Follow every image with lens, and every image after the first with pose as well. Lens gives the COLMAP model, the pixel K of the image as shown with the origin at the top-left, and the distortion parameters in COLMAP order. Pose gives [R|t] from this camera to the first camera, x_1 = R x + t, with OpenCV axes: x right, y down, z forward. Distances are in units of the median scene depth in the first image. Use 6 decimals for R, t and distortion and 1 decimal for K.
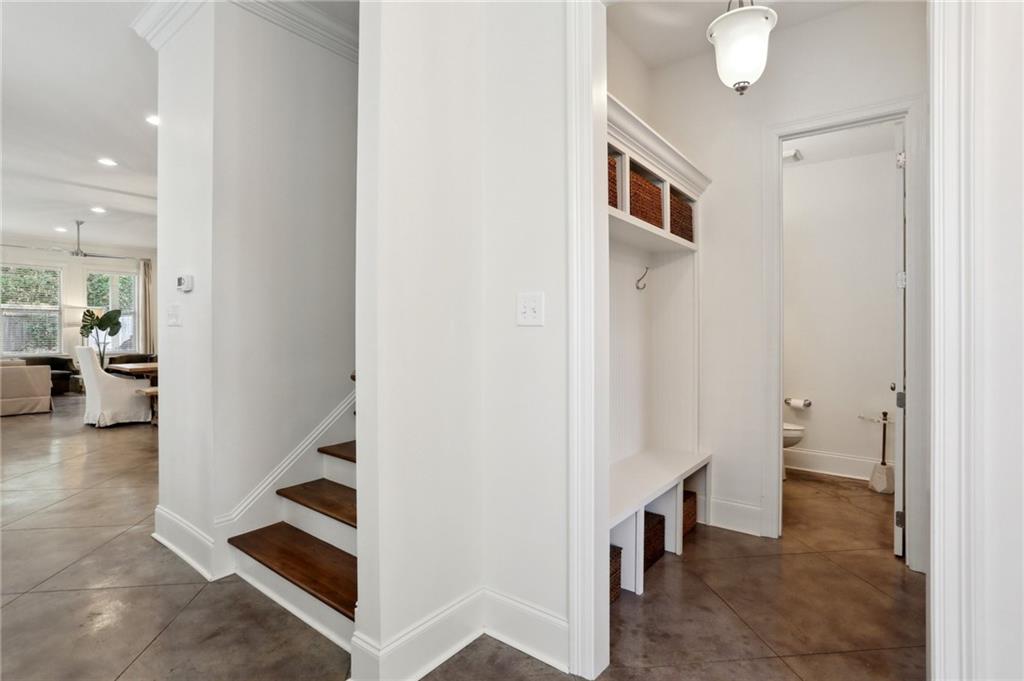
lens RADIAL K [[495.3, 0, 513.3], [0, 495.3, 337.8], [0, 0, 1]] dist [-0.001829, 0.001592]
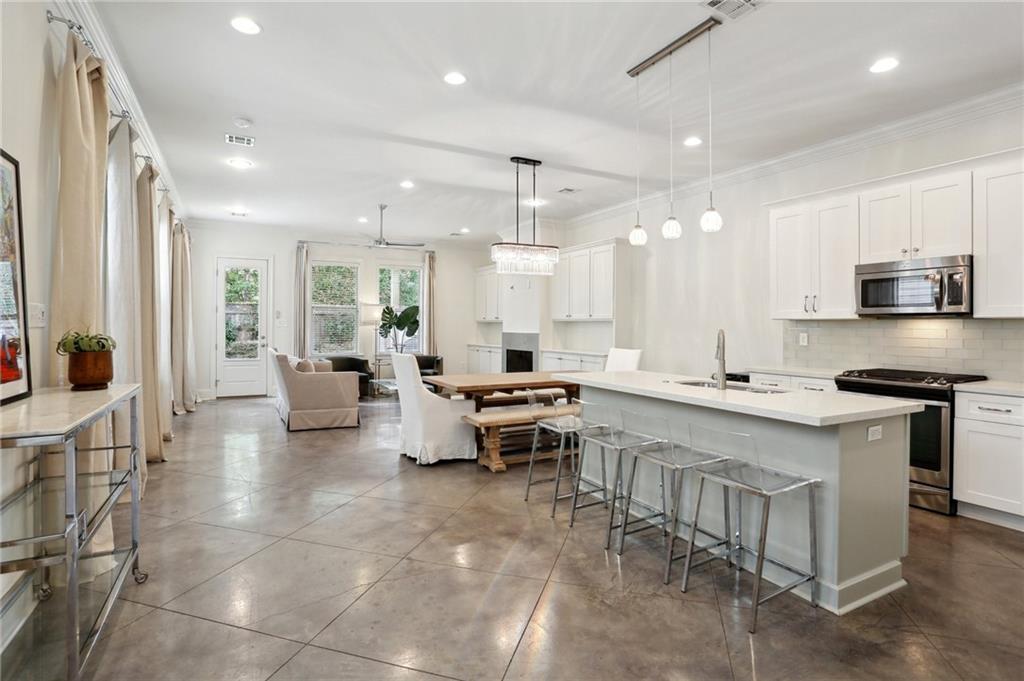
lens RADIAL K [[495.3, 0, 498.2], [0, 495.3, 324.3], [0, 0, 1]] dist [-0.001829, 0.001592]
pose [[0.913593, 0.001317, -0.406628, -0.318404], [-0.009922, 0.999769, -0.019056, -0.010114], [0.406509, 0.021444, 0.913395, 0.273457]]
